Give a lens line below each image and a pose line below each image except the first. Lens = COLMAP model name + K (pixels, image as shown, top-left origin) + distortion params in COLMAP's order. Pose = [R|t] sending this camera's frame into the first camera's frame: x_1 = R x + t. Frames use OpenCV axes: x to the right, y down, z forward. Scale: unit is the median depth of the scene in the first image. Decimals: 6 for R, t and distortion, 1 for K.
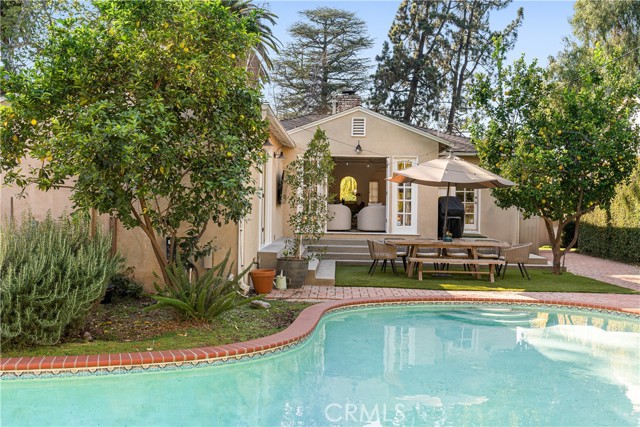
lens RADIAL K [[670.9, 0, 319.9], [0, 670.9, 214.2], [0, 0, 1]] dist [0.021836, 0.000000]
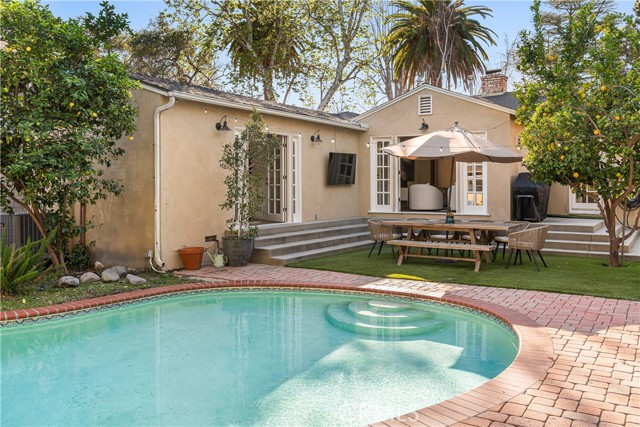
lens RADIAL K [[540.6, 0, 320.6], [0, 540.6, 211.3], [0, 0, 1]] dist [0.003766, -0.002752]
pose [[0.842663, 0.007891, -0.538384, 0.429833], [0.007431, 0.999627, 0.026282, 0.004254], [0.538391, -0.026147, 0.842290, 0.296812]]
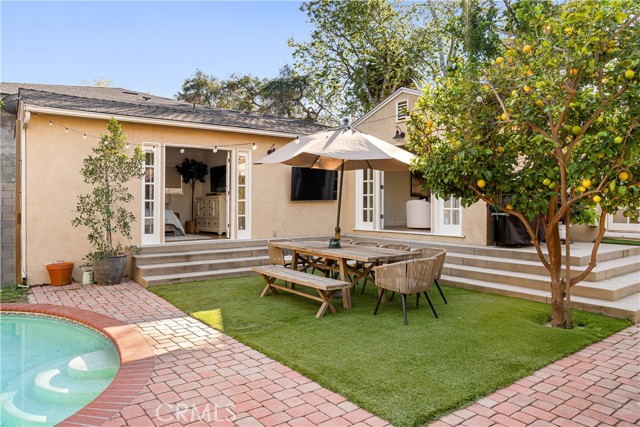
lens RADIAL K [[434.8, 0, 319.3], [0, 434.8, 211.9], [0, 0, 1]] dist [-0.048984, -0.000608]
pose [[0.601051, -0.001451, -0.799209, 0.504219], [-0.001024, 0.999996, -0.002585, 0.003940], [0.799210, 0.002372, 0.601047, 0.573246]]
